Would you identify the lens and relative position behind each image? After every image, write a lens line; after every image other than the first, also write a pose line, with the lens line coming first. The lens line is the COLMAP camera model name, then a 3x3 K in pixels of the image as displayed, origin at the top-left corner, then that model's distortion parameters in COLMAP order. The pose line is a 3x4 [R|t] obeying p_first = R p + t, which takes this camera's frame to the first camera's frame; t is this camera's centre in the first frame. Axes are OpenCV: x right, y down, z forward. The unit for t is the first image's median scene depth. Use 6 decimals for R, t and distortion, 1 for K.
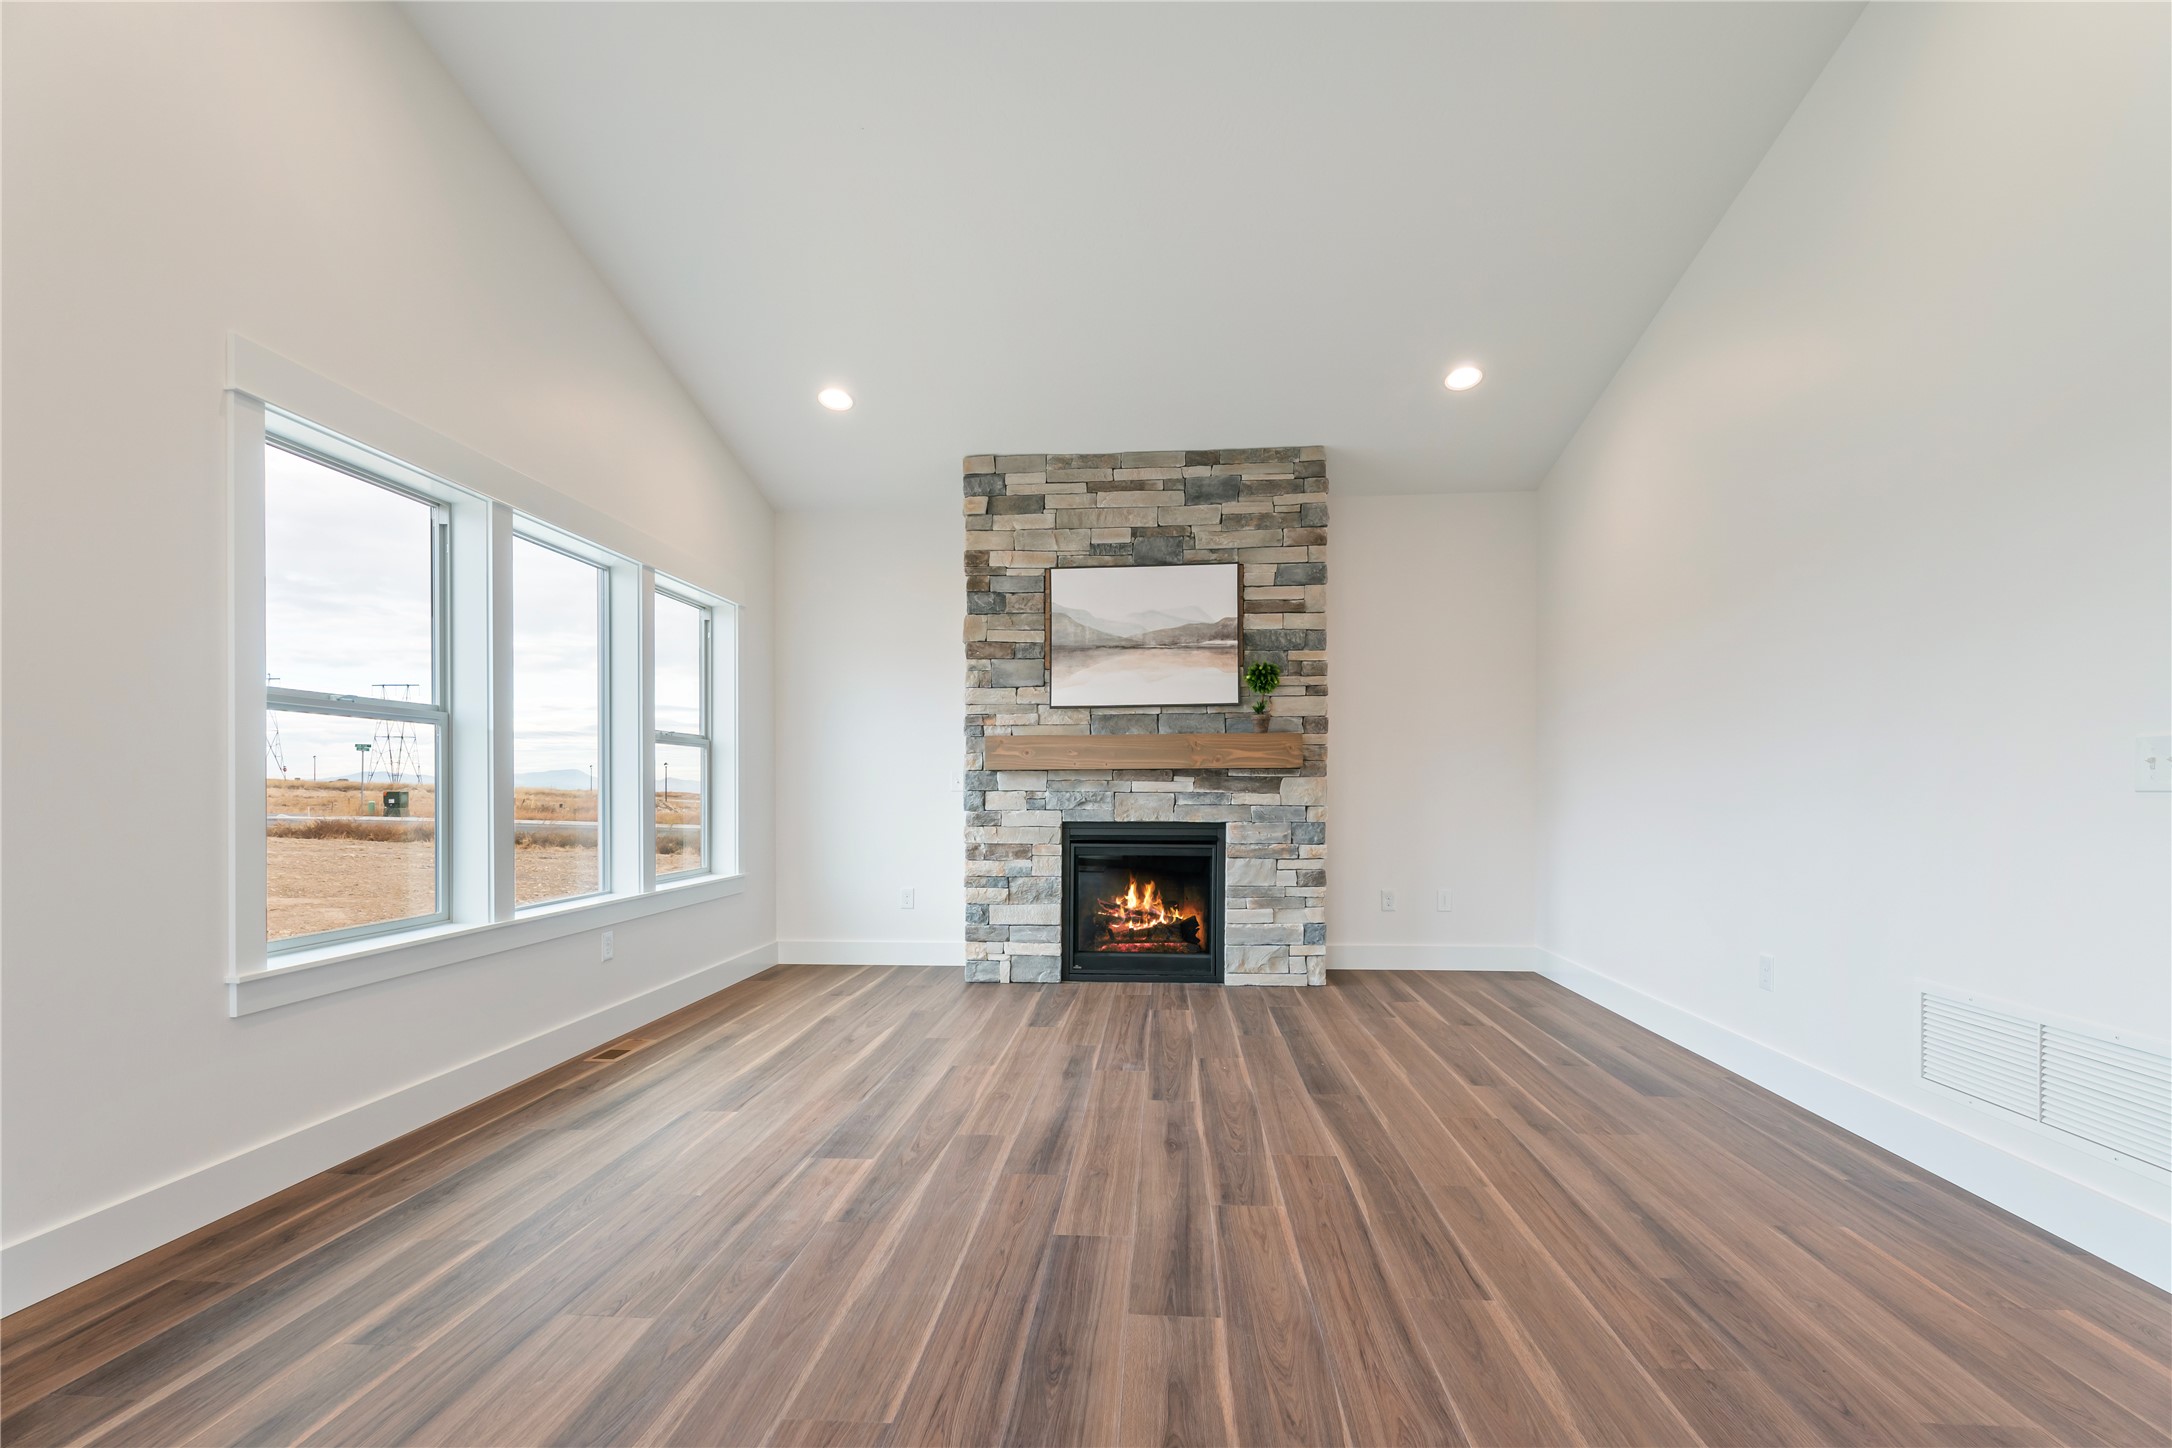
lens RADIAL K [[993.1, 0, 1093.7], [0, 993.1, 790.6], [0, 0, 1]] dist [0.000760, 0.000519]
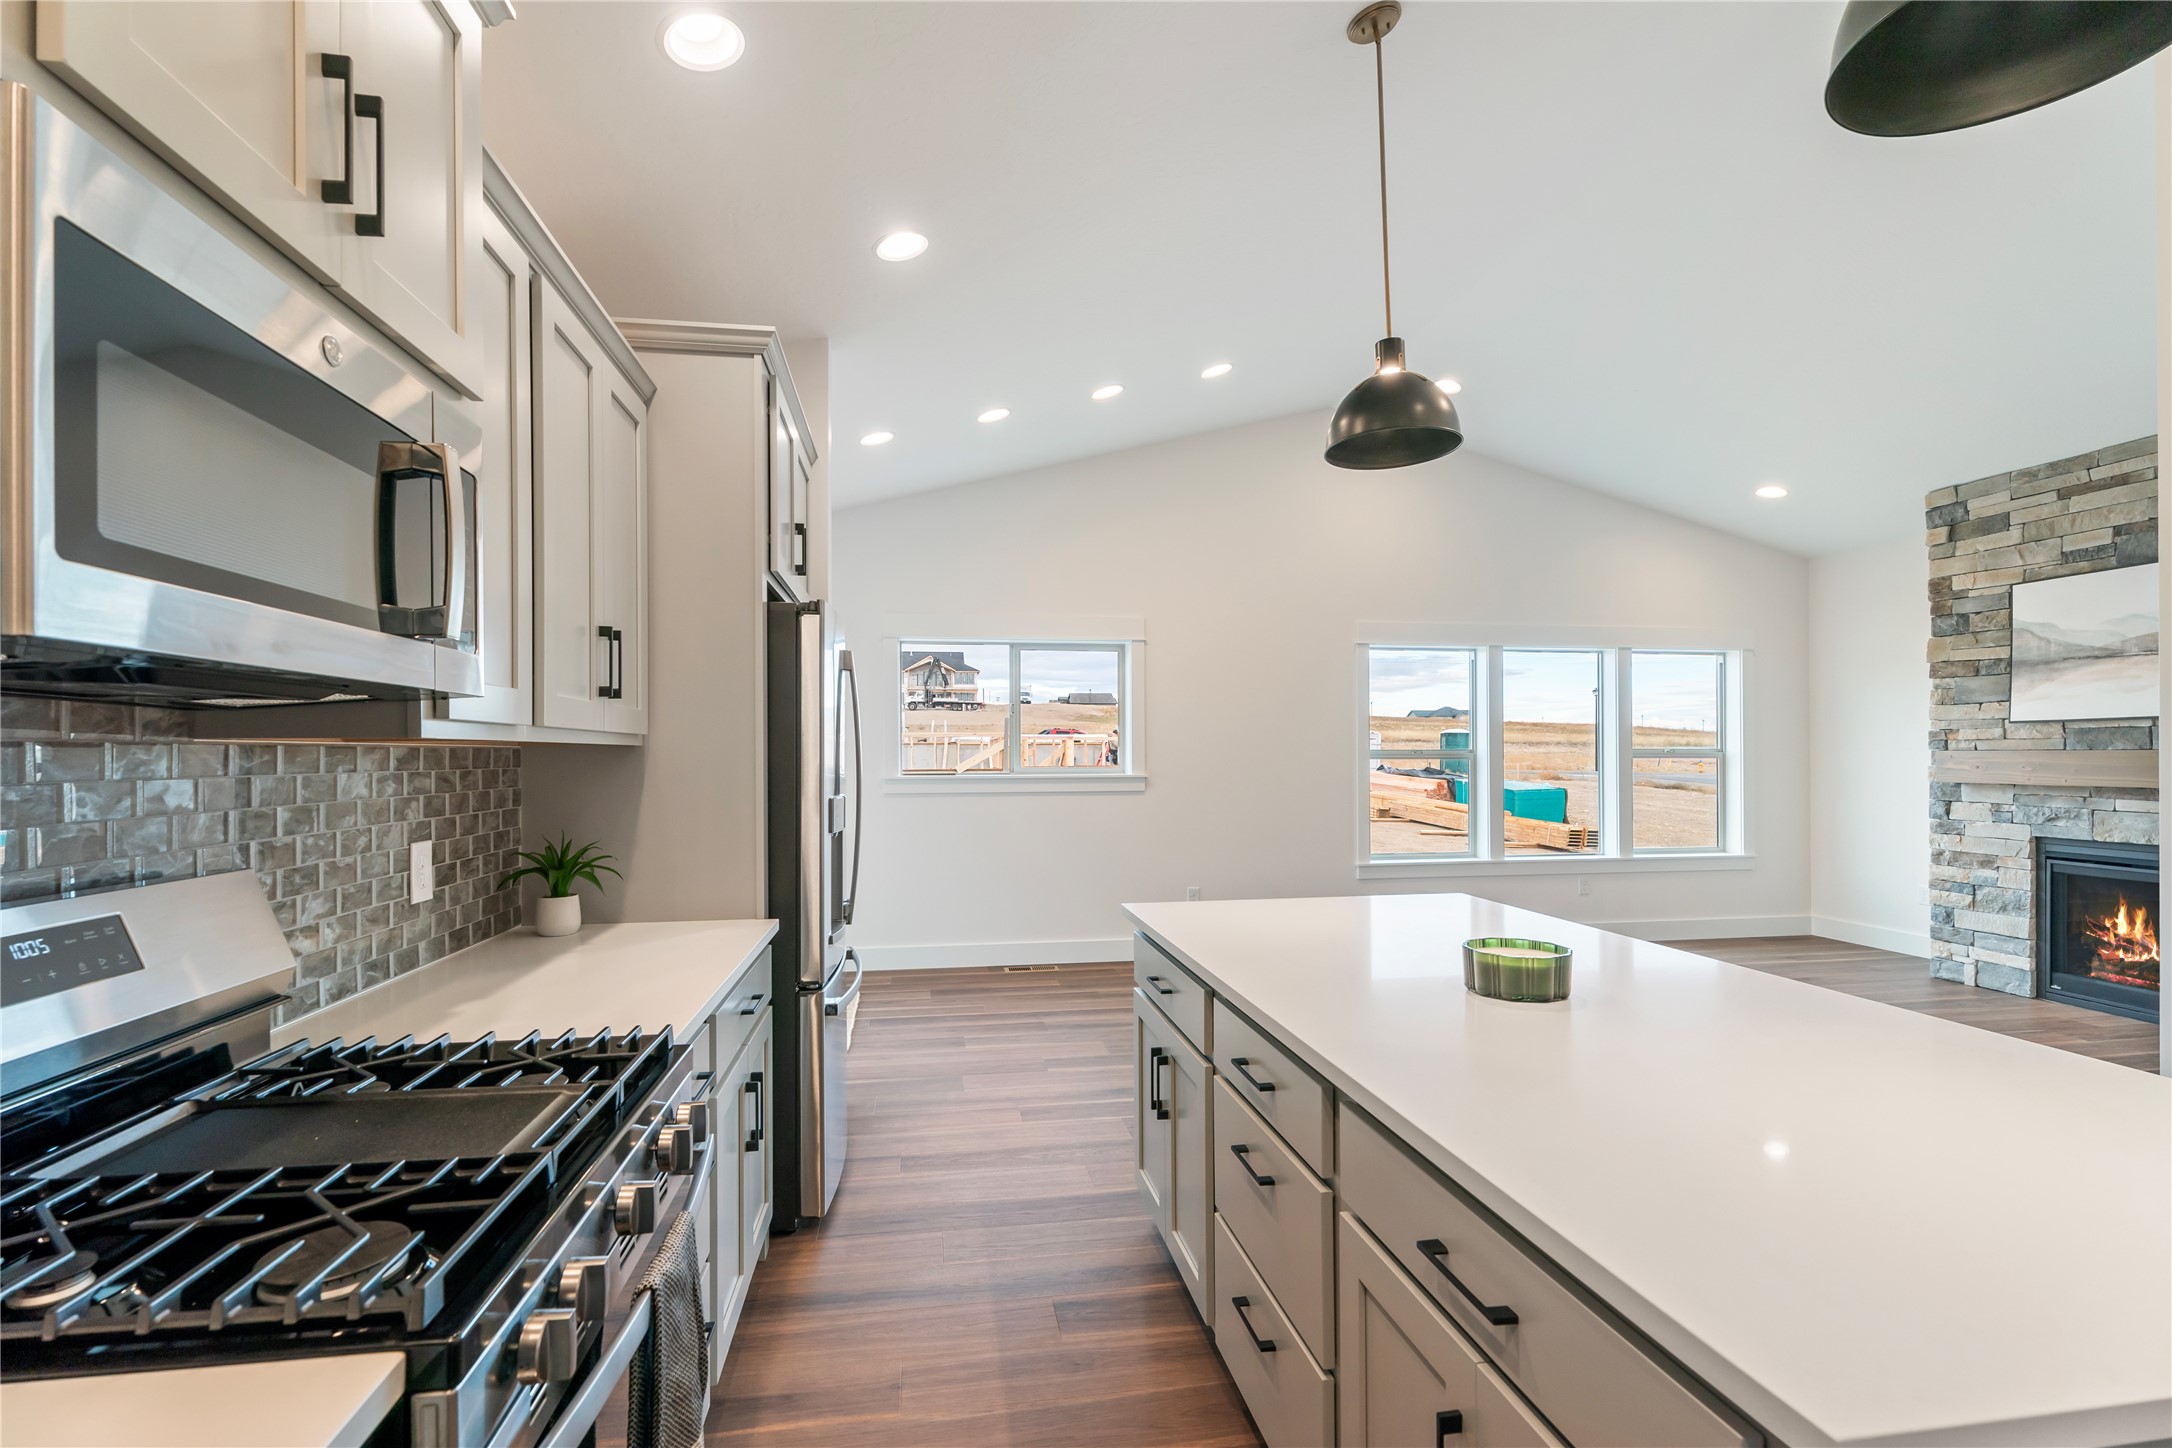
lens RADIAL K [[976.5, 0, 1073.1], [0, 976.5, 726.7], [0, 0, 1]] dist [0.001683, 0.000332]
pose [[0.230038, -0.022626, -0.972919, 0.707723], [-0.000575, 0.999726, -0.023386, -0.055176], [0.973182, 0.005939, 0.229962, -0.162387]]
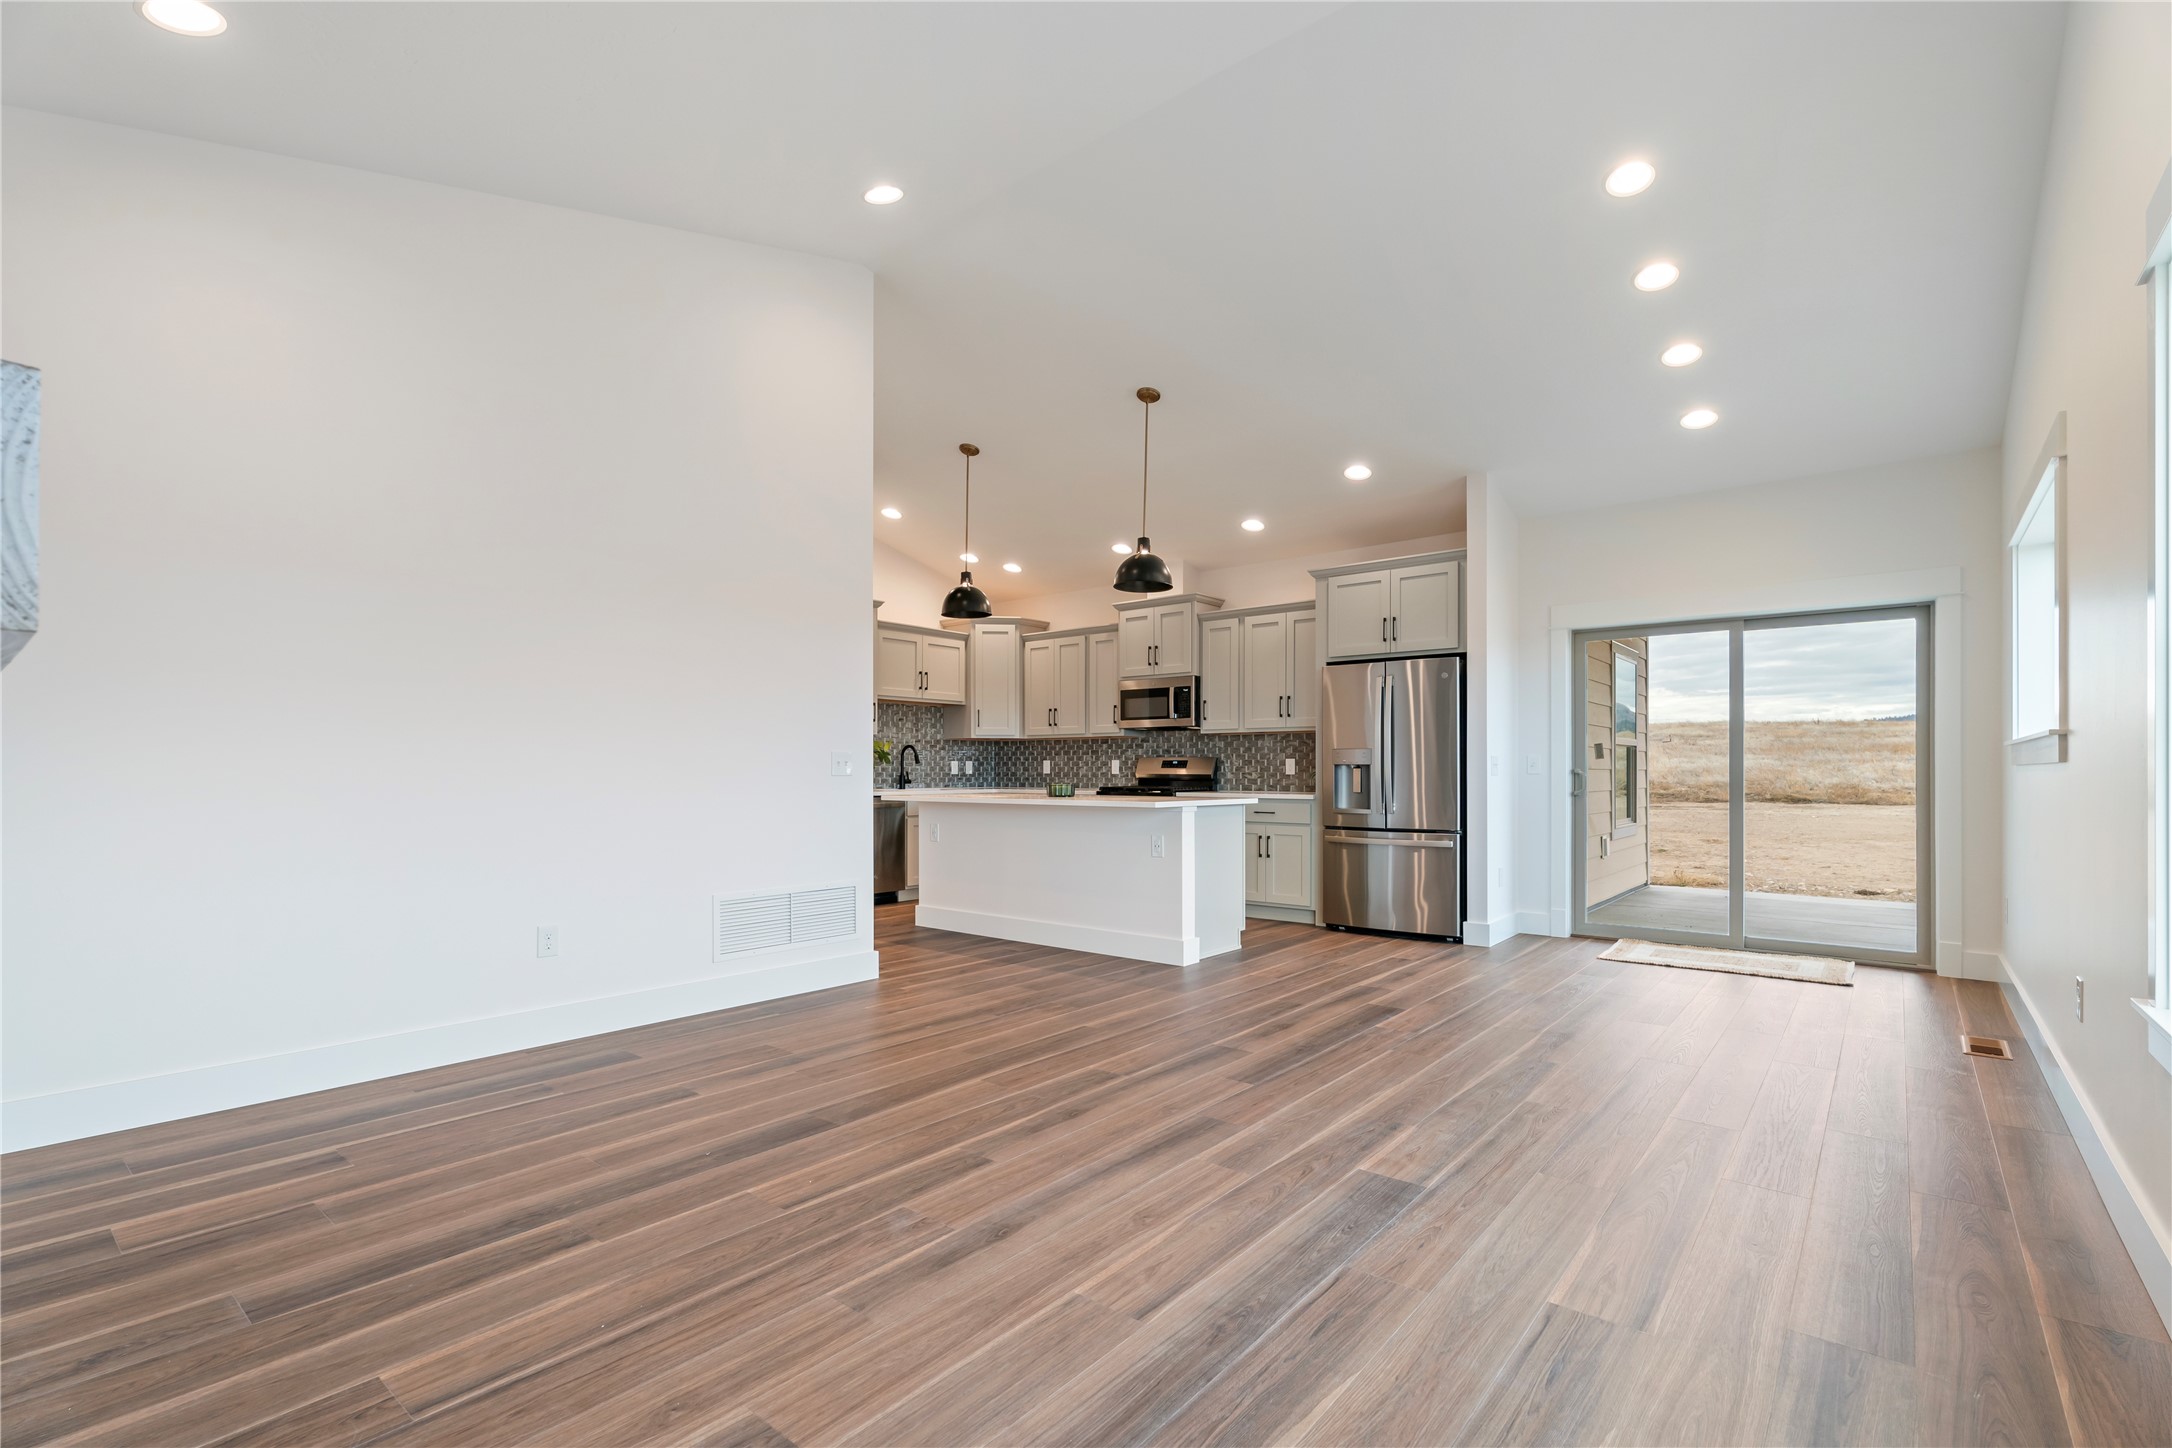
lens RADIAL K [[980.0, 0, 1079.9], [0, 980.0, 765.9], [0, 0, 1]] dist [0.000455, 0.000343]
pose [[-0.814192, 0.006699, 0.580557, -0.290173], [0.003963, 0.999974, -0.005981, -0.002026], [-0.580582, -0.002569, -0.814198, 1.010583]]
